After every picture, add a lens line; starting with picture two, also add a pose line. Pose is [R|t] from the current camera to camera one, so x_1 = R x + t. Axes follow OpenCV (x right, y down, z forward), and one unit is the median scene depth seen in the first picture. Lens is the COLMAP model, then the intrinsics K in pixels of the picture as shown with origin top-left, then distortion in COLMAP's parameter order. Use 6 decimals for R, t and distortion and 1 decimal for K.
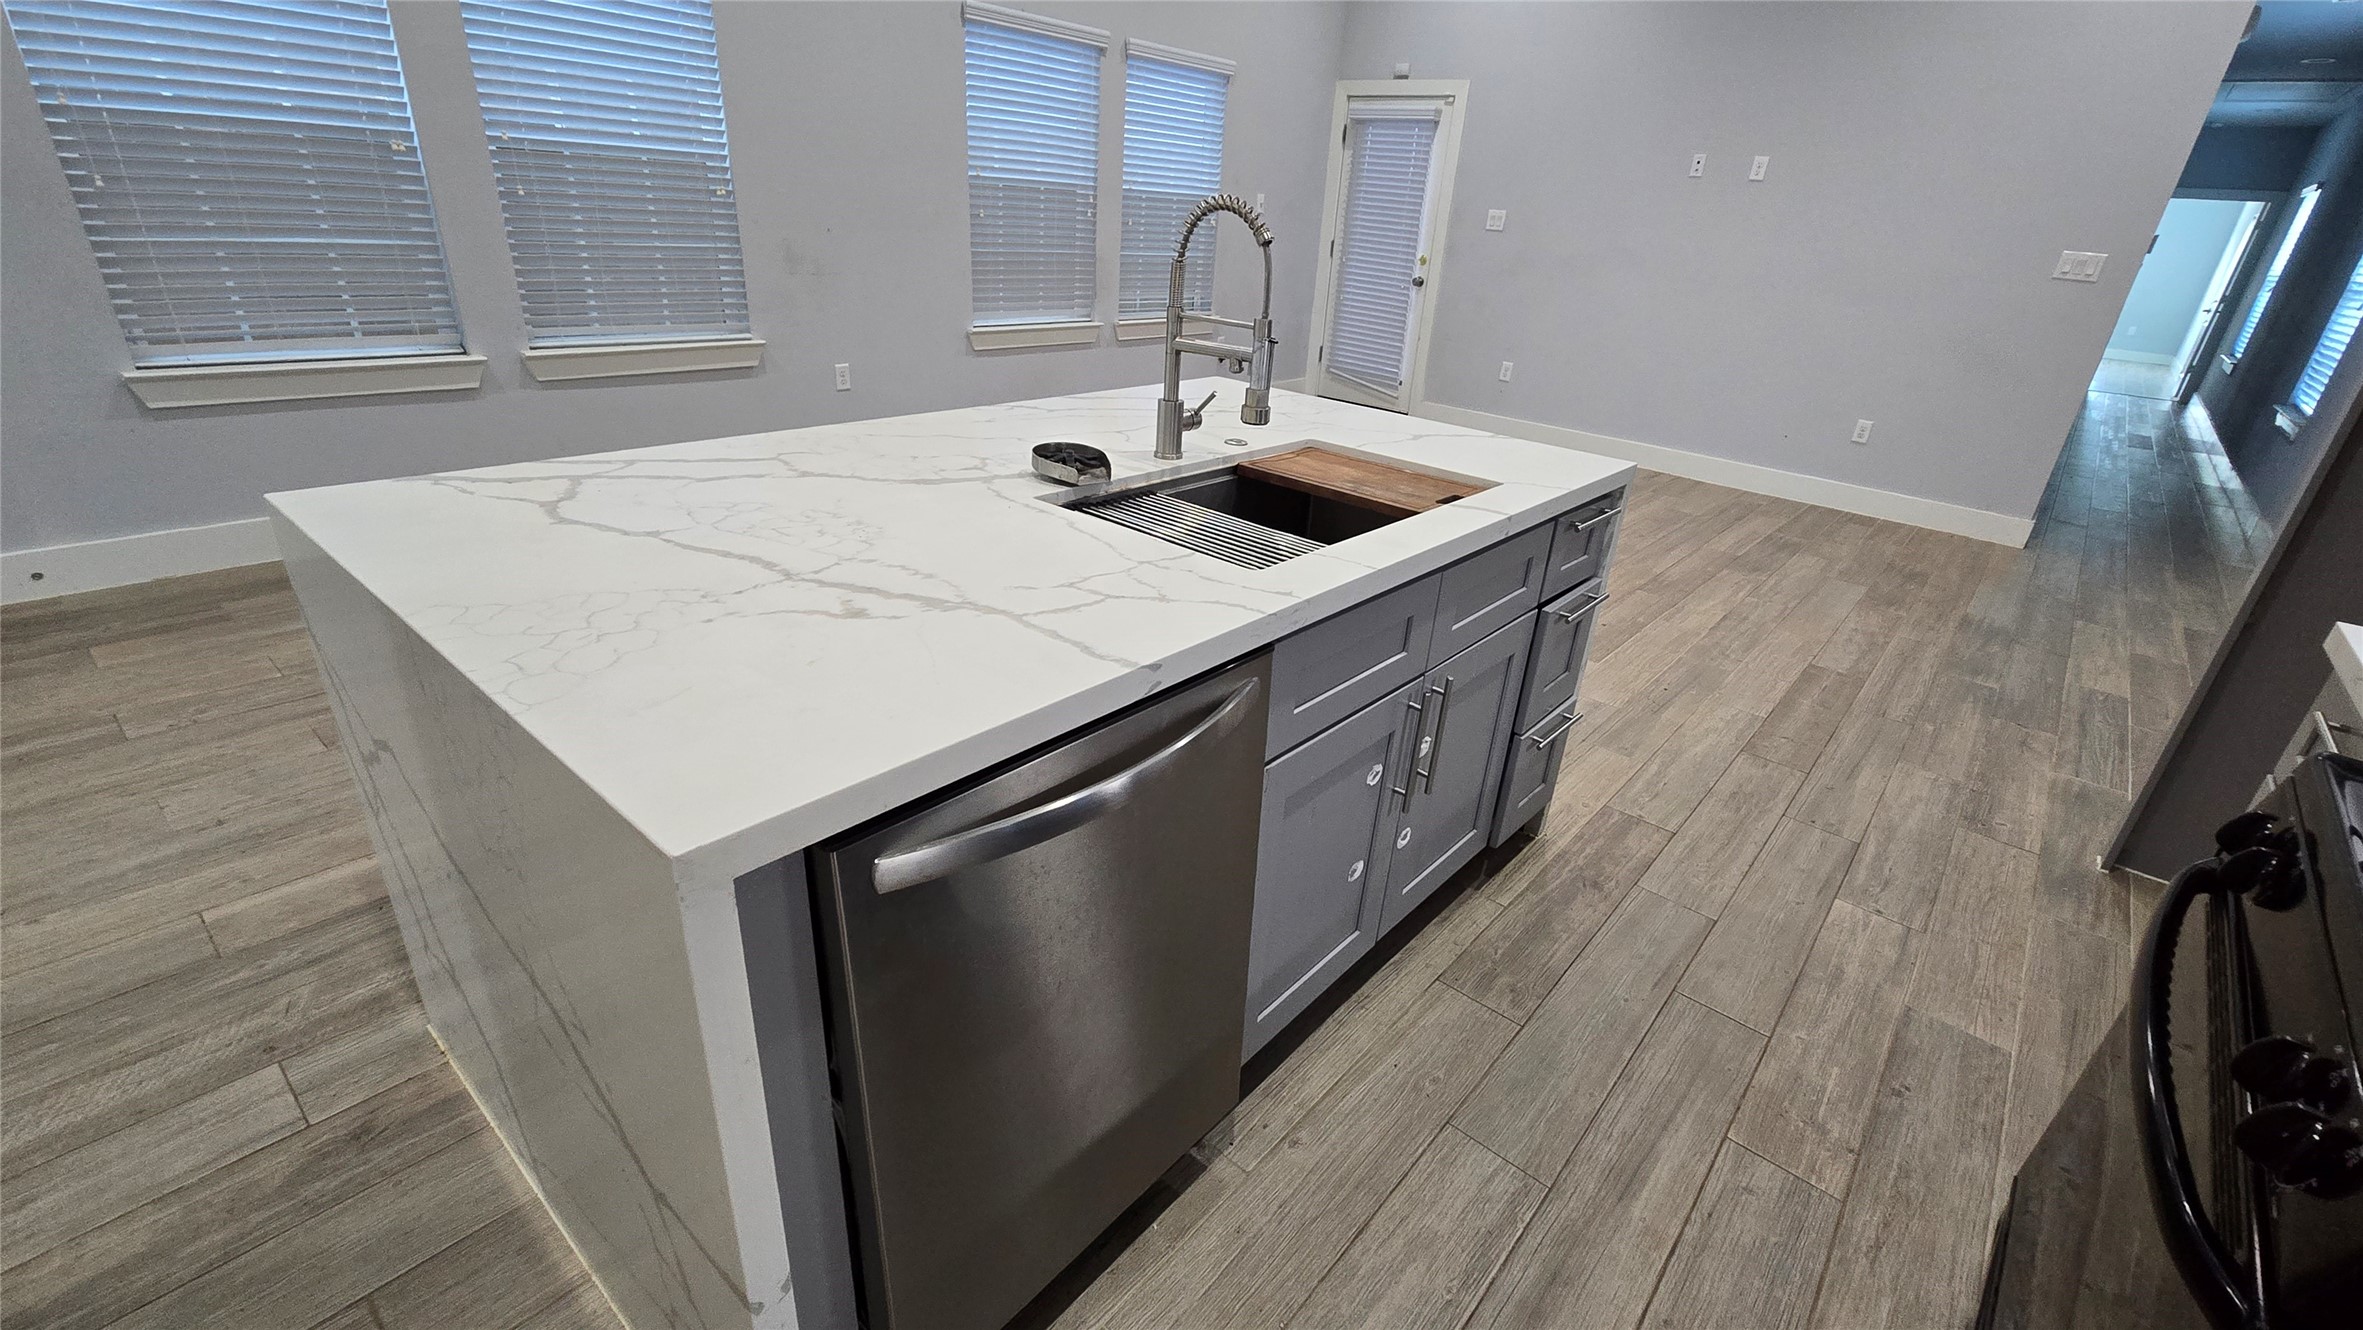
lens RADIAL K [[1026.1, 0, 1204.6], [0, 1026.1, 669.5], [0, 0, 1]] dist [0.000445, 0.002555]
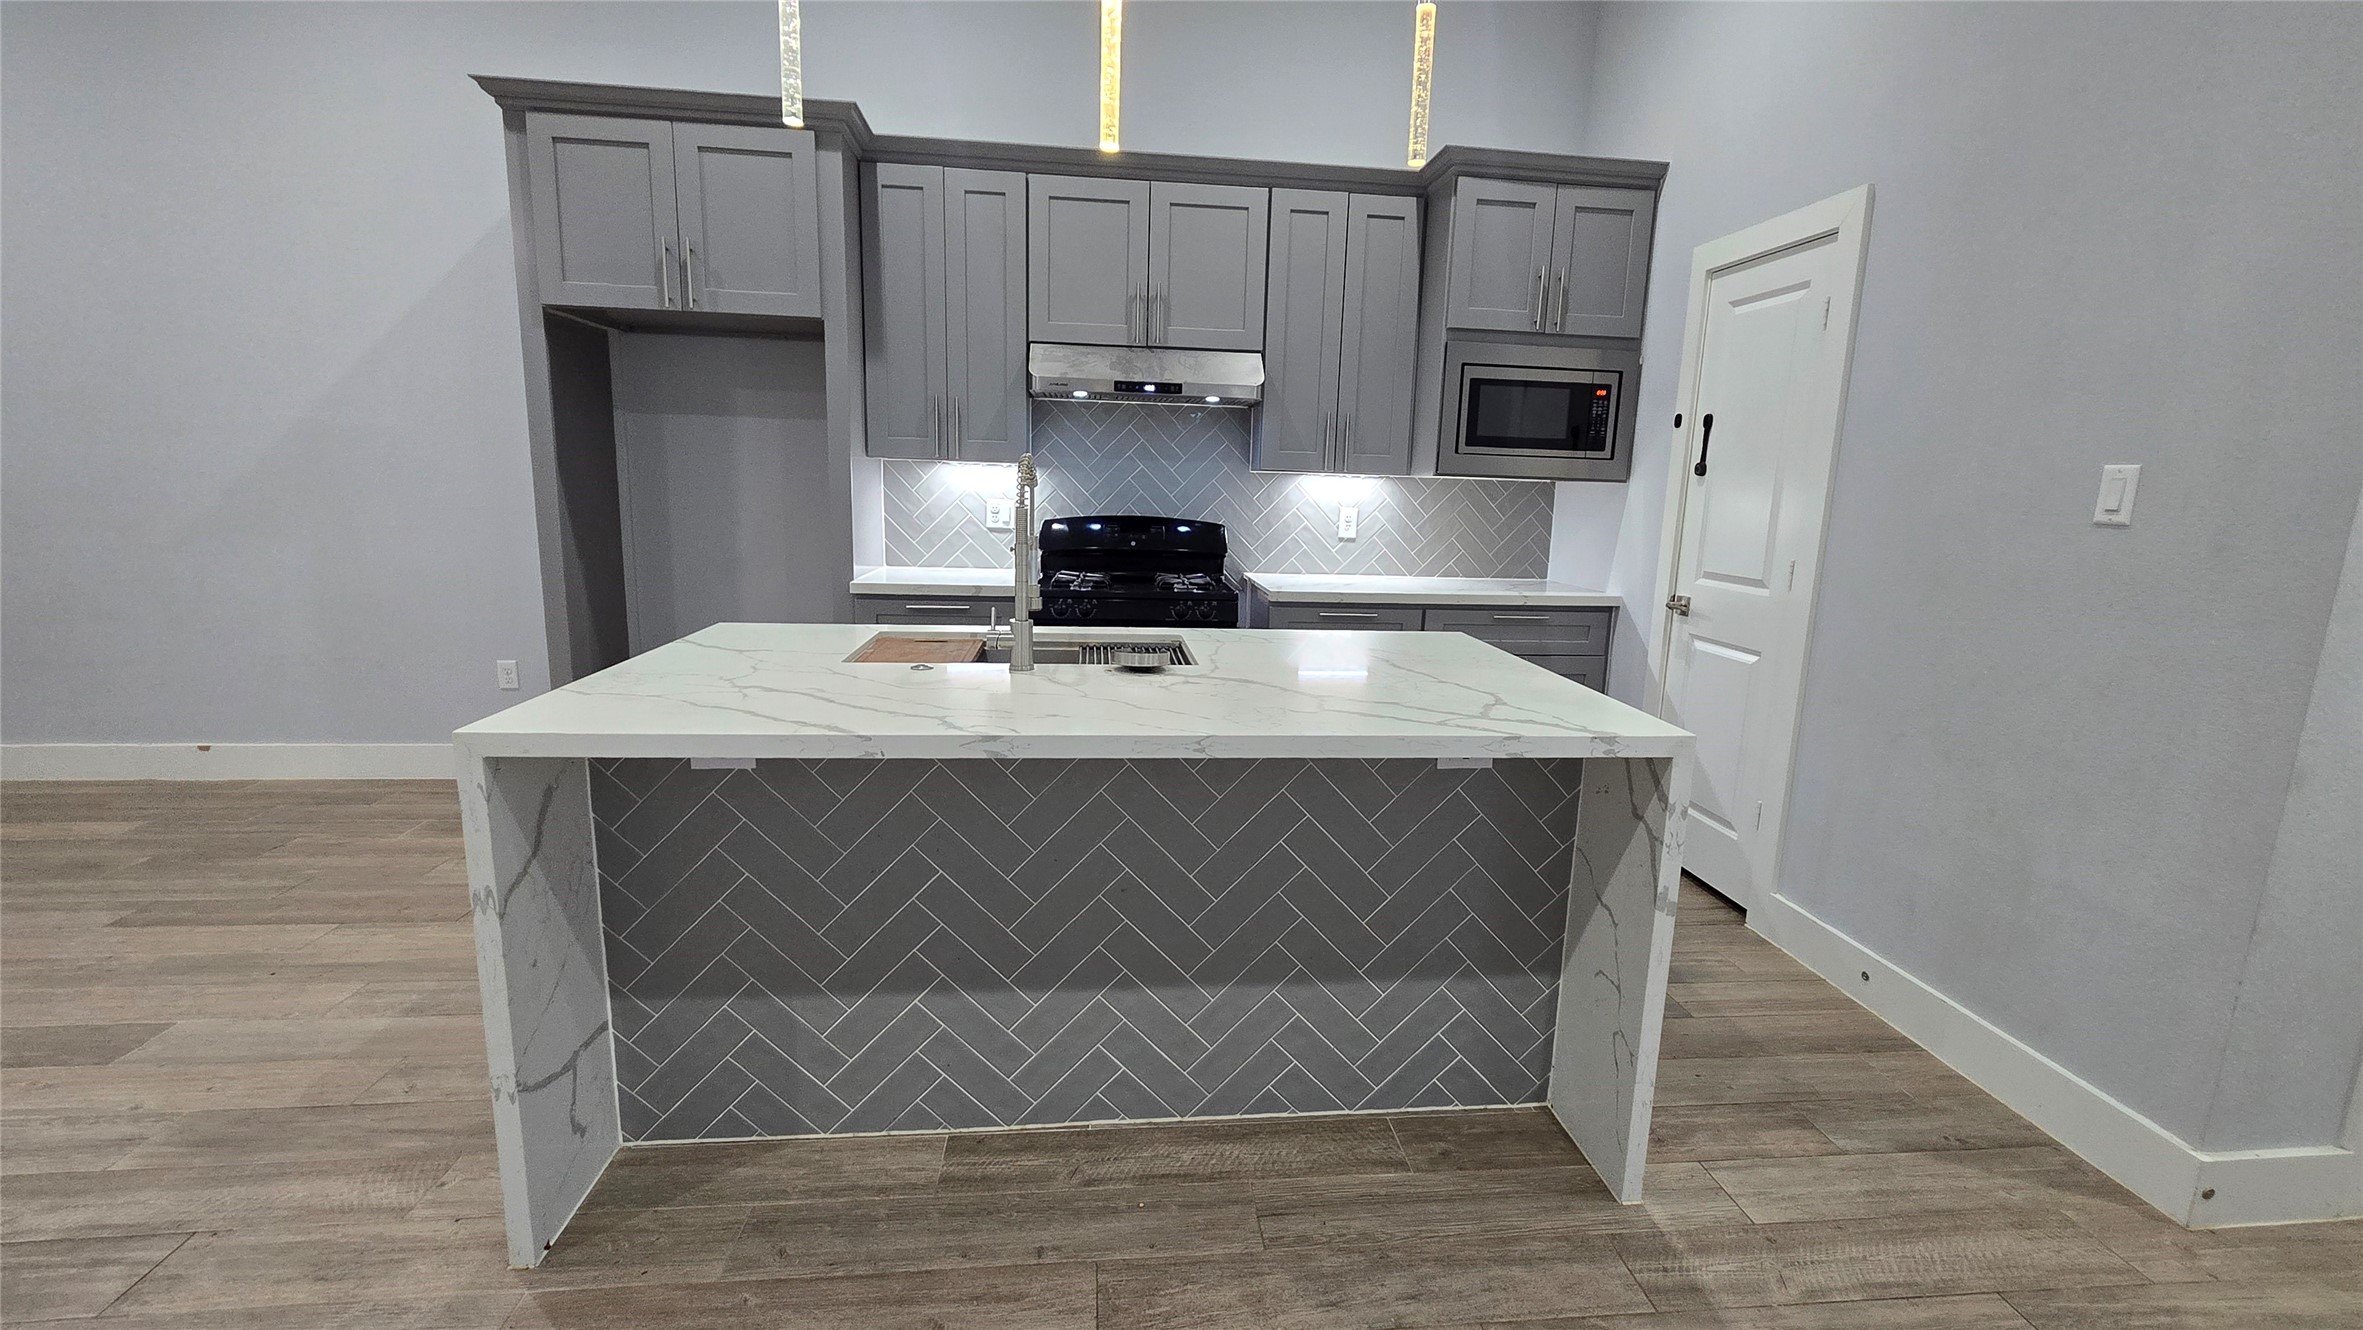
lens RADIAL K [[1026.1, 0, 1204.3], [0, 1026.1, 664.1], [0, 0, 1]] dist [0.000445, 0.002555]
pose [[-0.723341, -0.214990, 0.656169, -0.320789], [0.211895, 0.835327, 0.507277, -0.257937], [-0.657175, 0.505973, -0.558671, 0.517300]]
